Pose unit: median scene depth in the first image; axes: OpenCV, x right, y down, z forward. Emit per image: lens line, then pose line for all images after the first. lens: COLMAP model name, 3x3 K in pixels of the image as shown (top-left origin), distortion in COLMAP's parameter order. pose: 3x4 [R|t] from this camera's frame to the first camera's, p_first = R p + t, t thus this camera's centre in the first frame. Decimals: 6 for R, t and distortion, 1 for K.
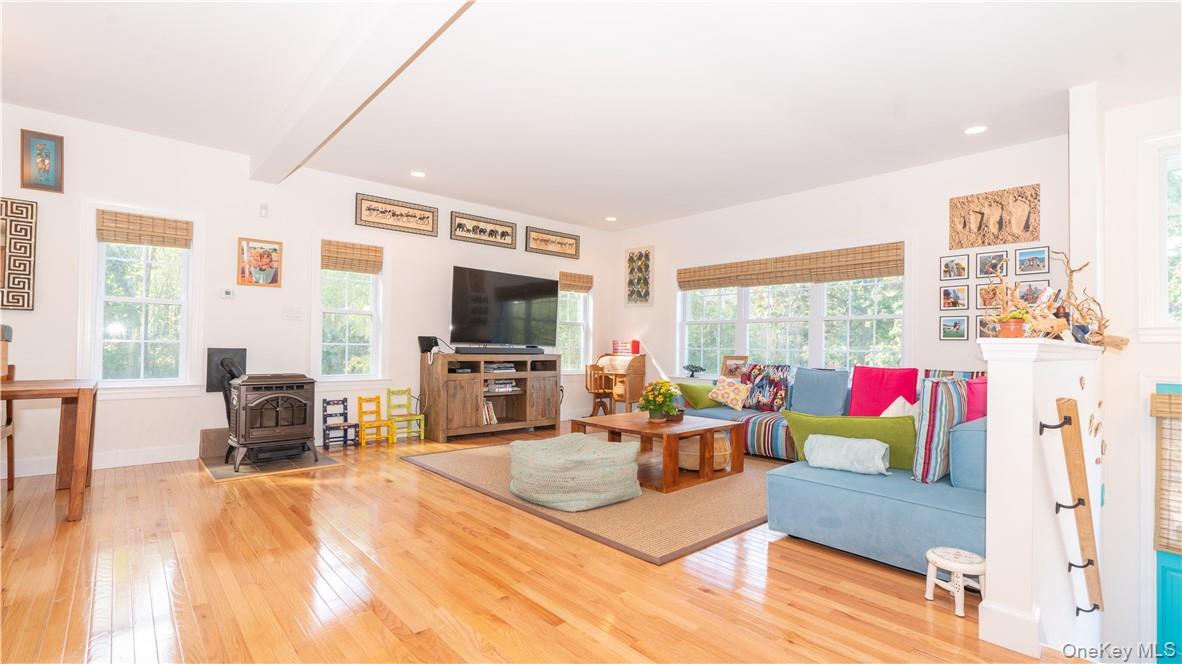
lens RADIAL K [[528.5, 0, 586.1], [0, 528.5, 338.1], [0, 0, 1]] dist [-0.007043, 0.004368]
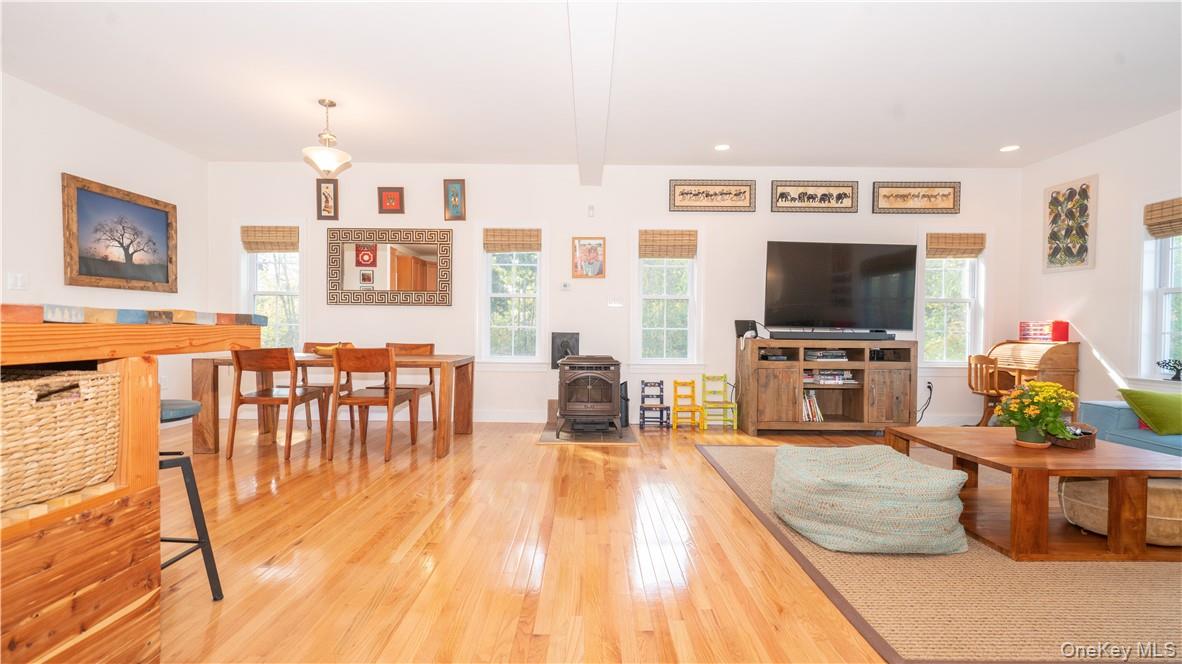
lens RADIAL K [[528.5, 0, 588.8], [0, 528.5, 335.7], [0, 0, 1]] dist [-0.007043, 0.004368]
pose [[0.745243, 0.002702, -0.666787, 0.126392], [0.011622, 0.999787, 0.017041, 0.005601], [0.666691, -0.020449, 0.745053, 0.130432]]
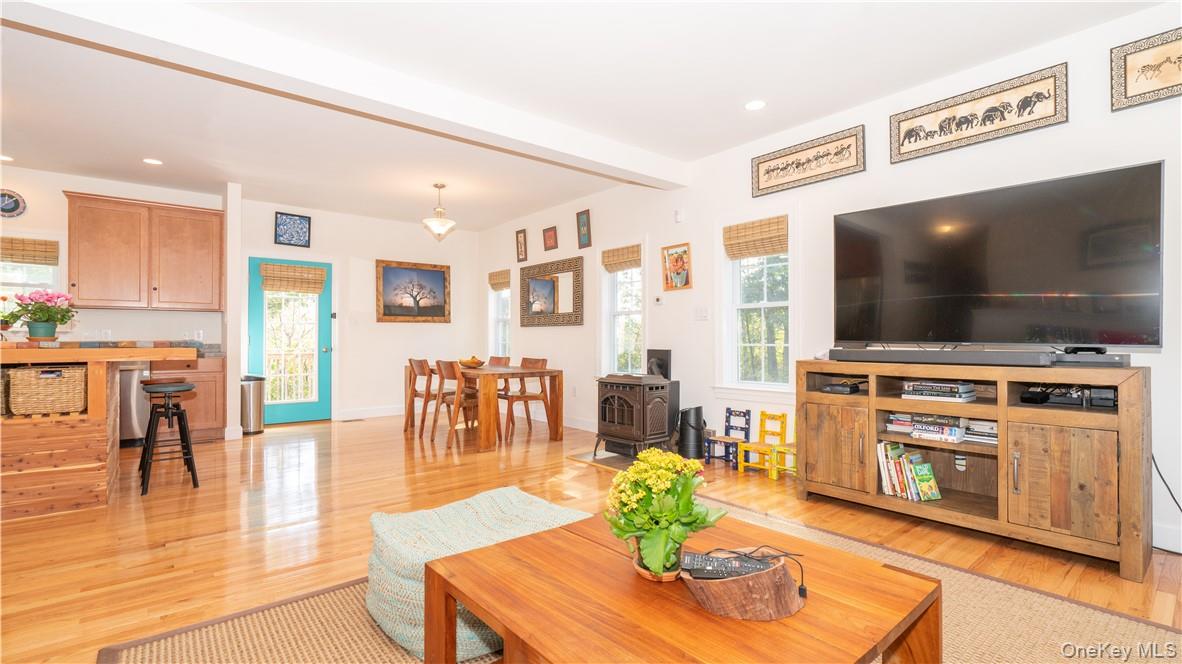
lens RADIAL K [[528.5, 0, 586.8], [0, 528.5, 336.9], [0, 0, 1]] dist [-0.007043, 0.004368]
pose [[-0.041130, -0.019520, -0.998963, 0.376966], [0.016851, 0.999653, -0.020227, 0.010975], [0.999012, -0.017666, -0.040787, 0.765464]]
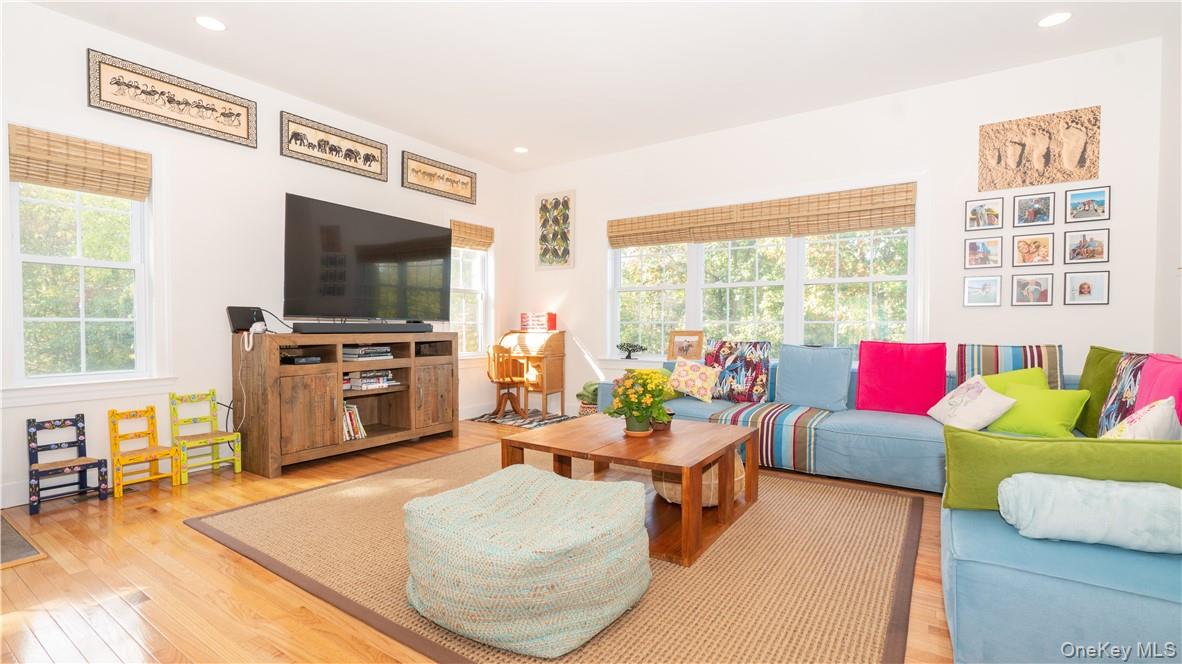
lens RADIAL K [[528.5, 0, 585.5], [0, 528.5, 337.4], [0, 0, 1]] dist [-0.007043, 0.004368]
pose [[0.970128, -0.017284, 0.241978, -0.063268], [0.007355, 0.999096, 0.041874, 0.010861], [-0.242483, -0.038843, 0.969378, 0.315499]]
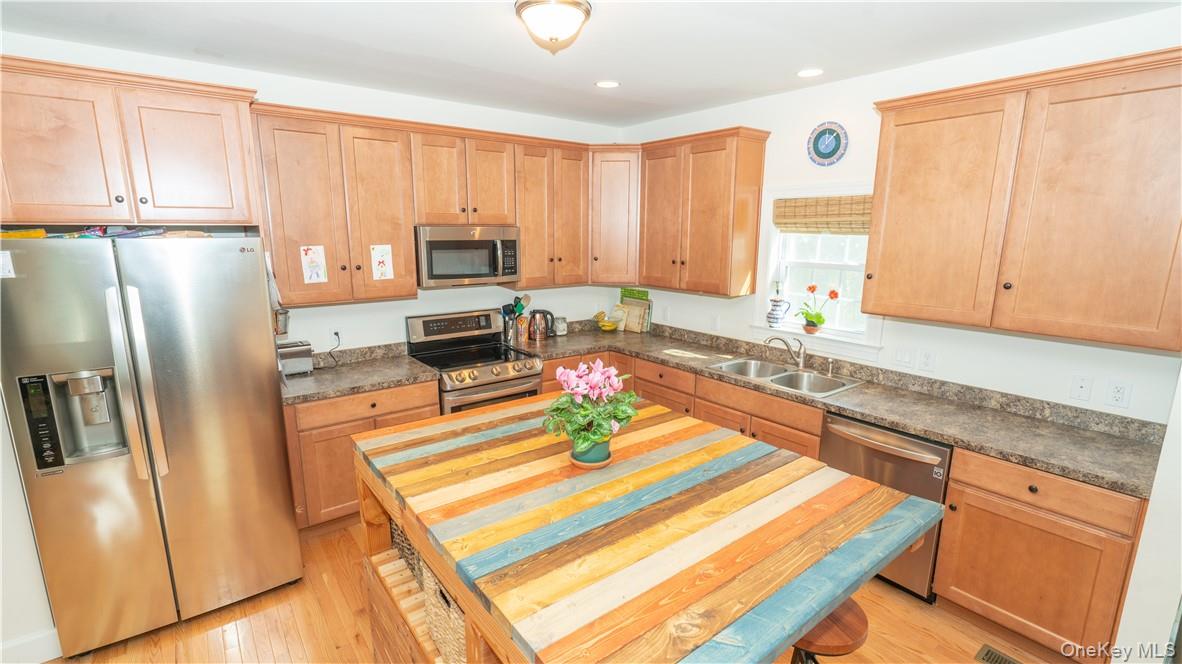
lens RADIAL K [[528.5, 0, 583.9], [0, 528.5, 335.2], [0, 0, 1]] dist [-0.007043, 0.004368]
pose [[-0.997008, -0.034363, 0.069238, -0.264076], [-0.021174, 0.982900, 0.182919, -0.146031], [-0.074340, 0.180906, -0.980687, 0.374446]]
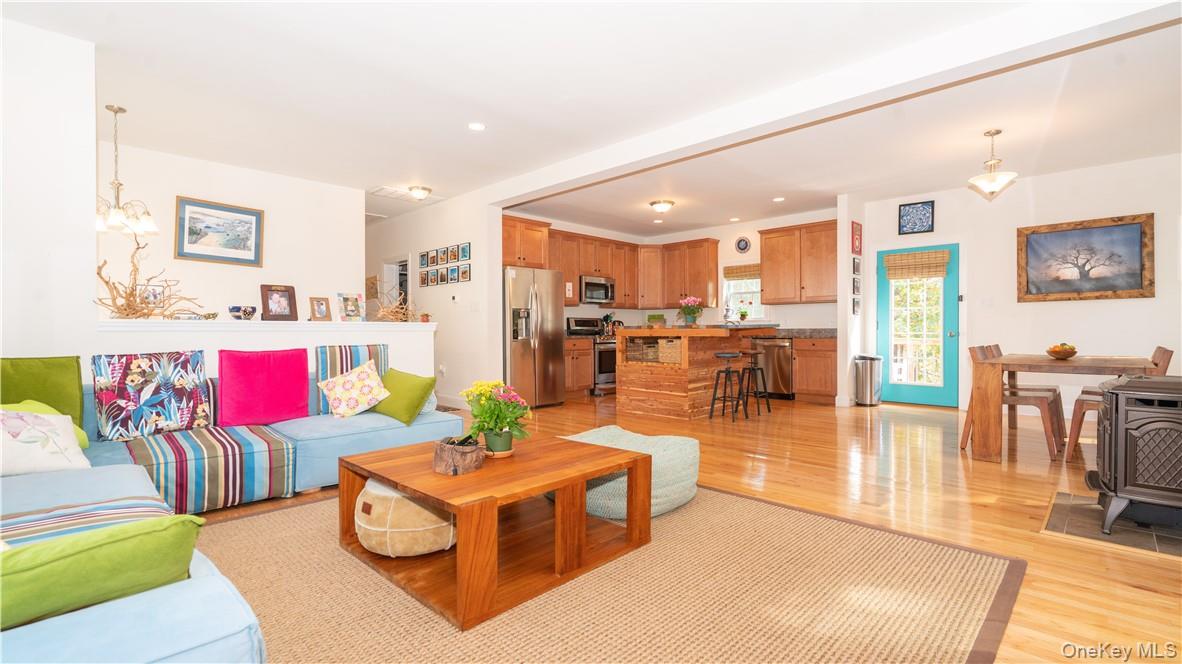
lens RADIAL K [[528.5, 0, 580.1], [0, 528.5, 334.9], [0, 0, 1]] dist [-0.007043, 0.004368]
pose [[-0.998554, -0.010852, -0.052649, 0.063977], [-0.010438, 0.999912, -0.008143, 0.025494], [0.052732, -0.007582, -0.998580, 1.245201]]
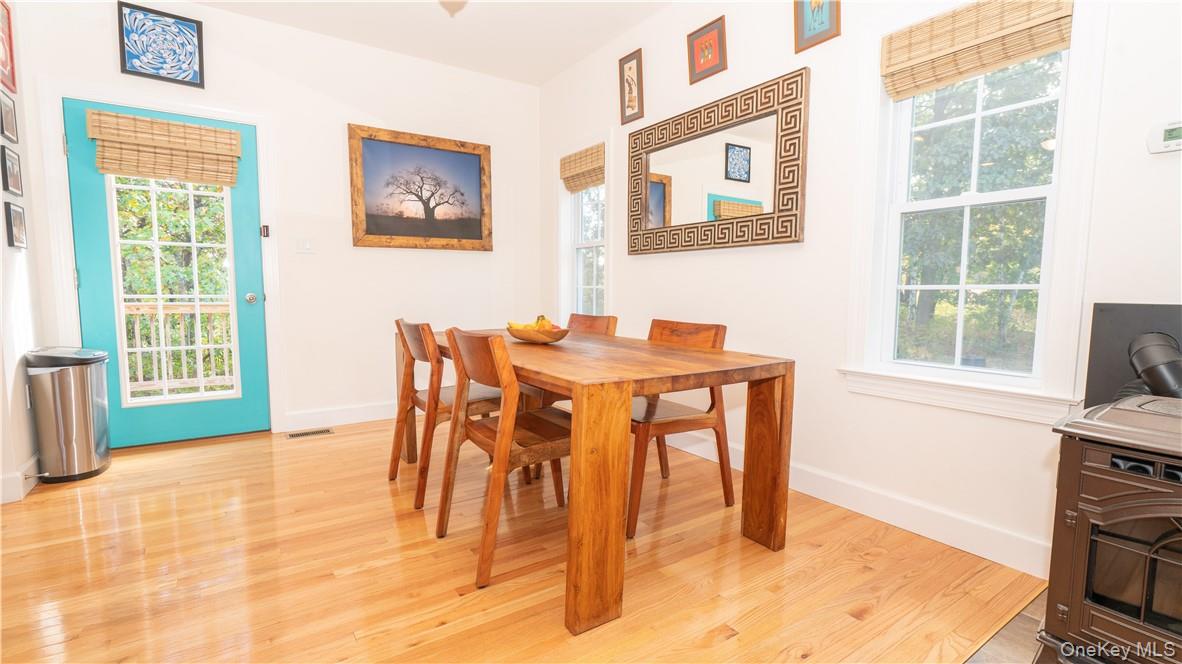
lens RADIAL K [[528.5, 0, 586.3], [0, 528.5, 336.9], [0, 0, 1]] dist [-0.007043, 0.004368]
pose [[-0.132704, 0.074617, -0.988343, -0.257848], [0.011152, 0.997212, 0.073789, 0.009577], [0.991093, -0.001230, -0.133166, 0.585394]]
